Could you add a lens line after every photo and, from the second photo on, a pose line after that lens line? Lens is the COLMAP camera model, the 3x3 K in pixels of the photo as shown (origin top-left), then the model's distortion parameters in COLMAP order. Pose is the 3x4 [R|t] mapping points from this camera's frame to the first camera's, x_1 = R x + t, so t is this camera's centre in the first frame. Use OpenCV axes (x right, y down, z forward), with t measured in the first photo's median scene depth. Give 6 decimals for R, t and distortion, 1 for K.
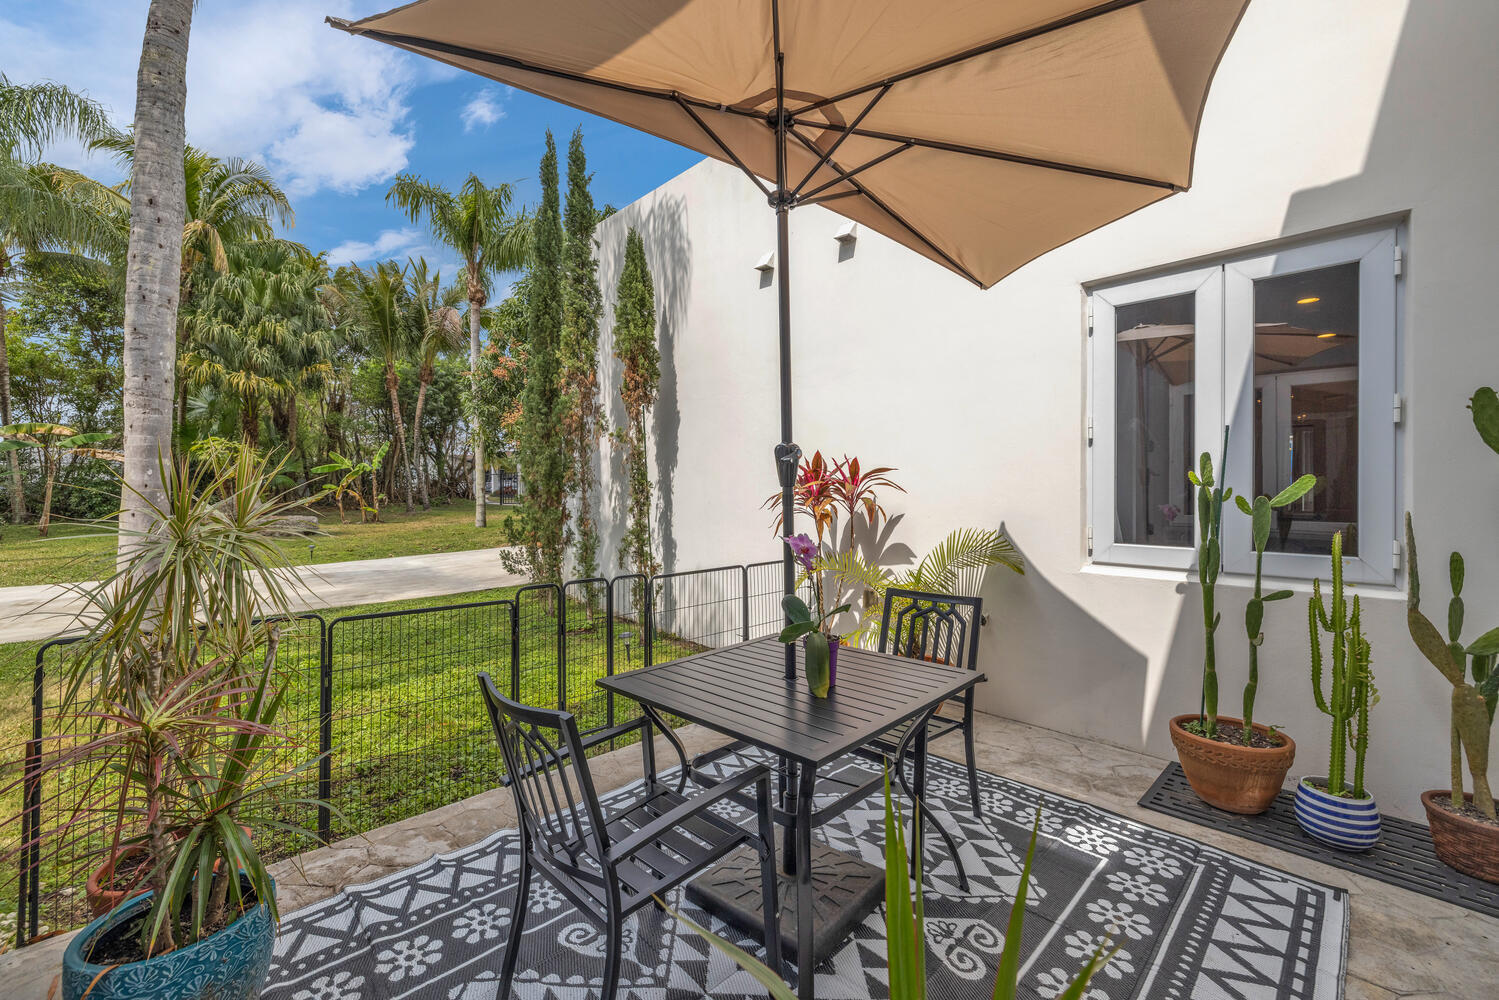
lens RADIAL K [[638.7, 0, 749.5], [0, 638.7, 500.0], [0, 0, 1]] dist [0.002536, 0.000063]
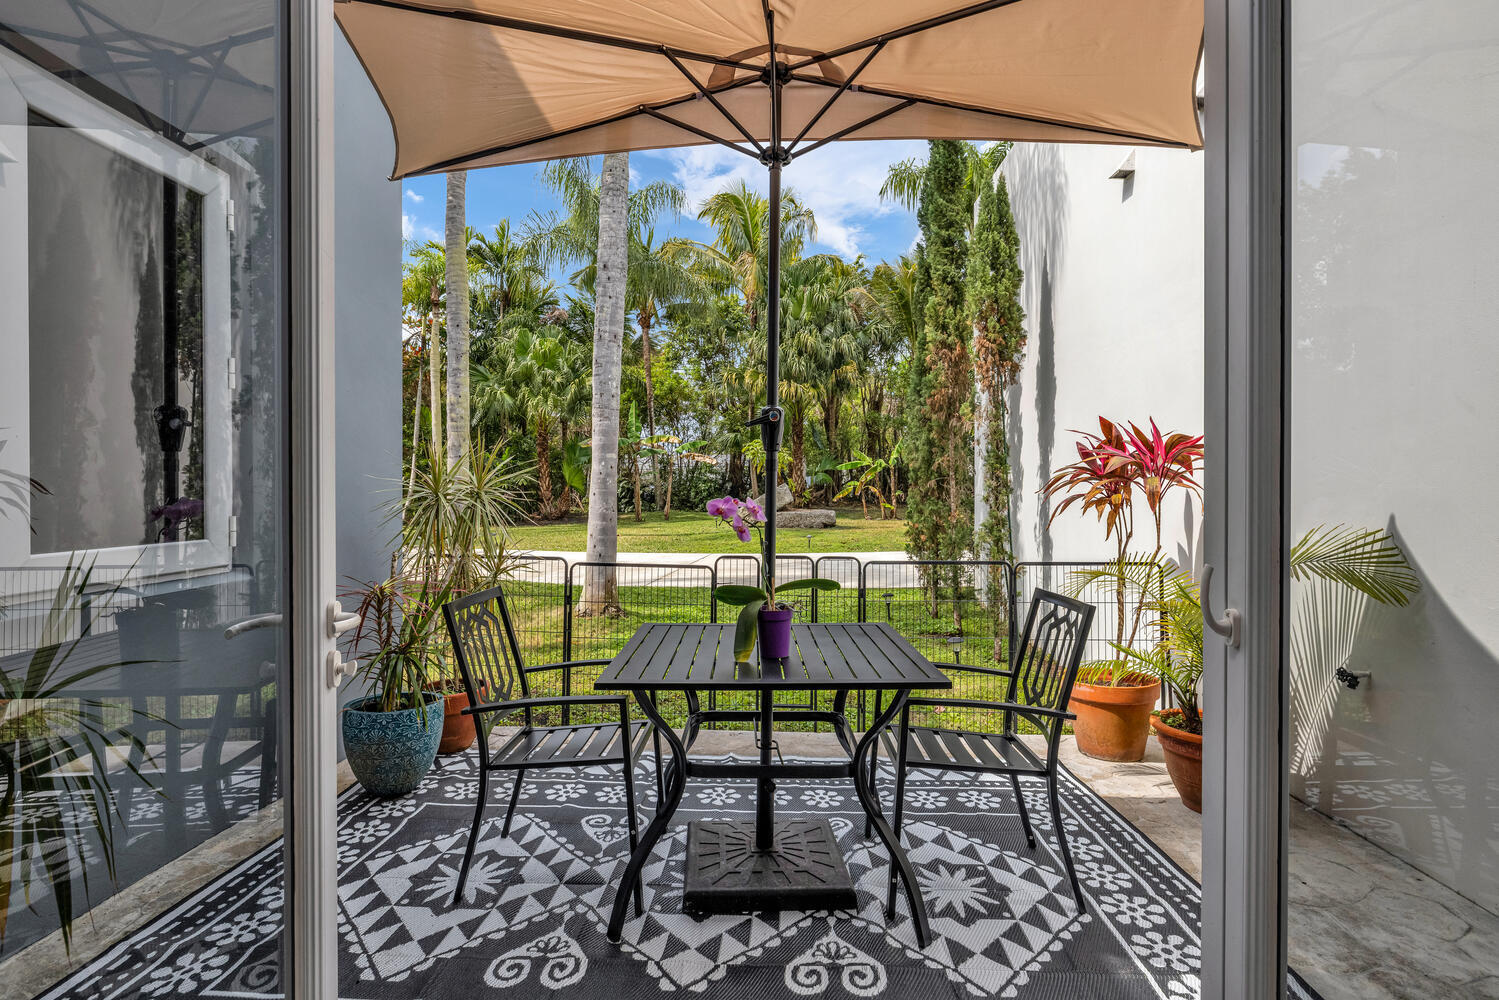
lens RADIAL K [[757.9, 0, 749.5], [0, 757.9, 500.0], [0, 0, 1]] dist [0.000260, -0.000274]
pose [[0.698686, 0.012747, -0.715315, 0.124457], [-0.015314, 0.999879, 0.002860, 0.007115], [0.715265, 0.008955, 0.698796, 0.025071]]
